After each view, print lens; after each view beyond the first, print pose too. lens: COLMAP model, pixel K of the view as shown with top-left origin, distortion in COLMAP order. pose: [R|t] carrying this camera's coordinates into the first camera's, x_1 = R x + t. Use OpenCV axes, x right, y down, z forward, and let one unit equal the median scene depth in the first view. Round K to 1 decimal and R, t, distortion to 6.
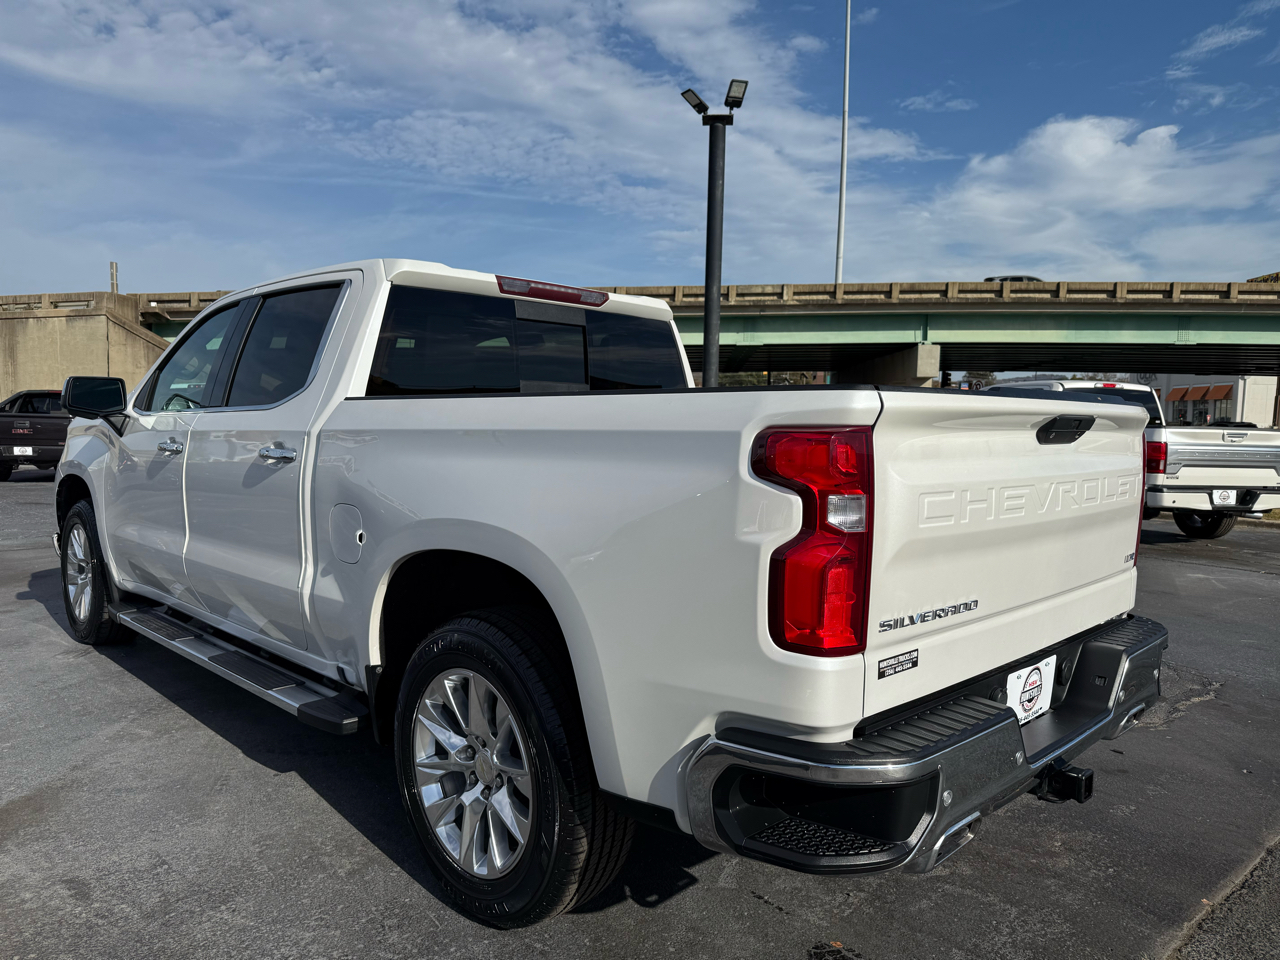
lens RADIAL K [[902.3, 0, 653.9], [0, 902.3, 479.9], [0, 0, 1]] dist [0.024524, -0.032973]
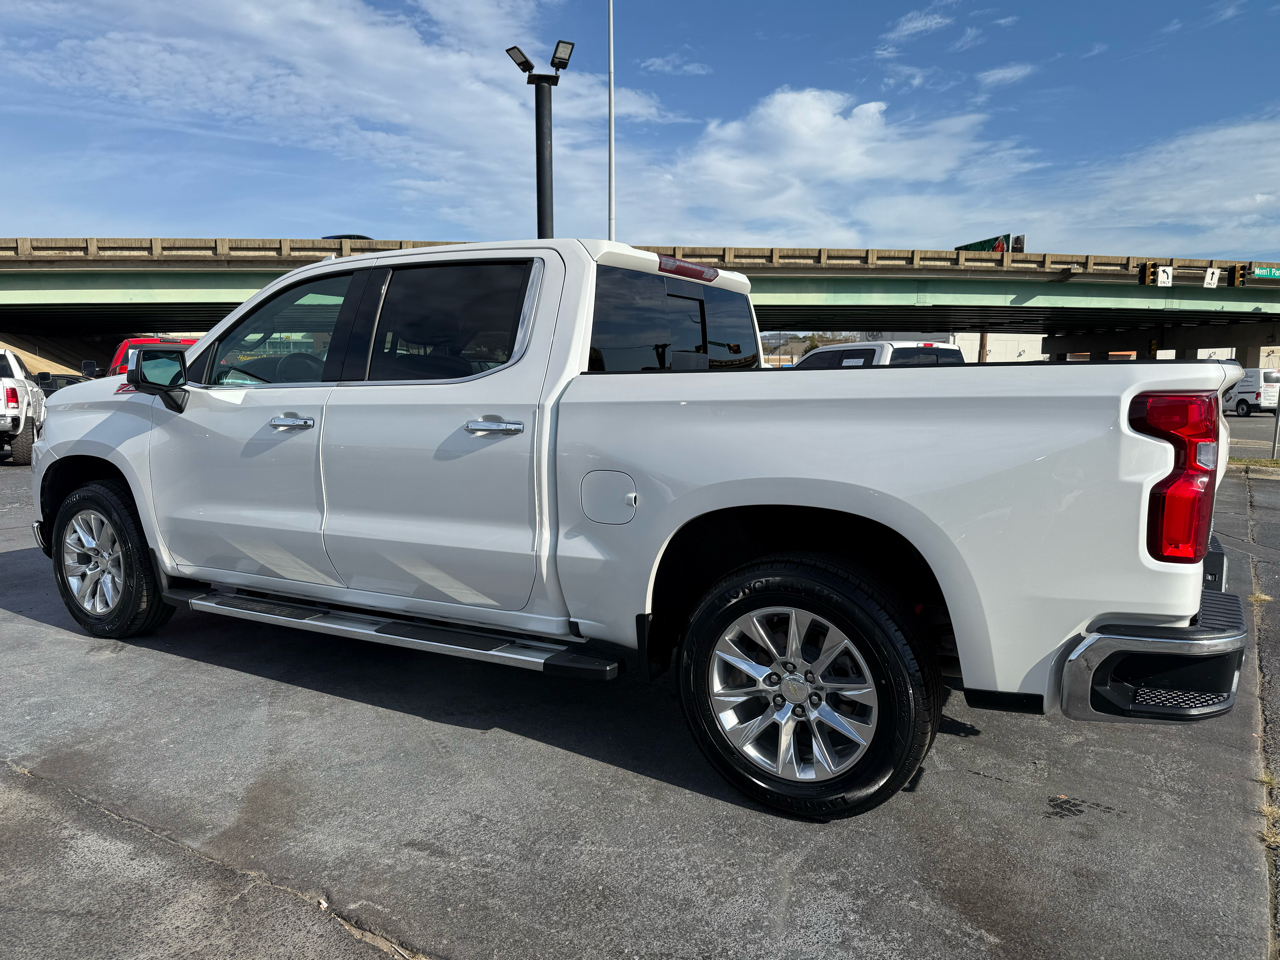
lens RADIAL K [[902.3, 0, 648.6], [0, 902.3, 479.2], [0, 0, 1]] dist [0.024524, -0.032973]
pose [[0.964931, -0.045262, 0.258572, -0.044254], [0.033633, 0.998221, 0.049224, -0.001093], [-0.260340, -0.038801, 0.964737, -0.004188]]
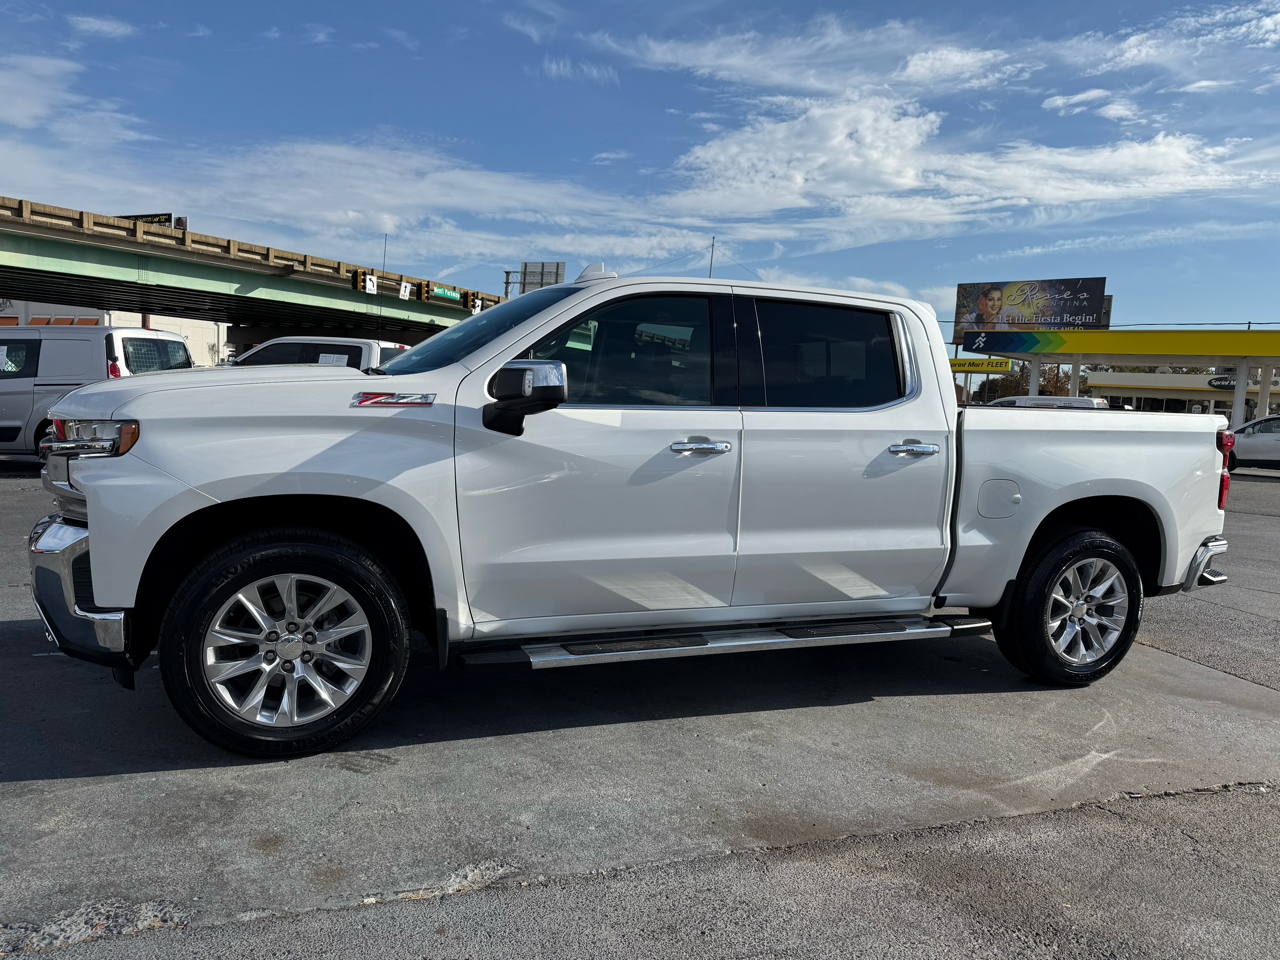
lens RADIAL K [[902.3, 0, 646.2], [0, 902.3, 507.4], [0, 0, 1]] dist [0.024524, -0.032973]
pose [[0.398308, -0.115596, 0.909939, -0.150513], [0.019775, 0.992879, 0.117477, -0.009021], [-0.917039, -0.028798, 0.397757, 0.072556]]
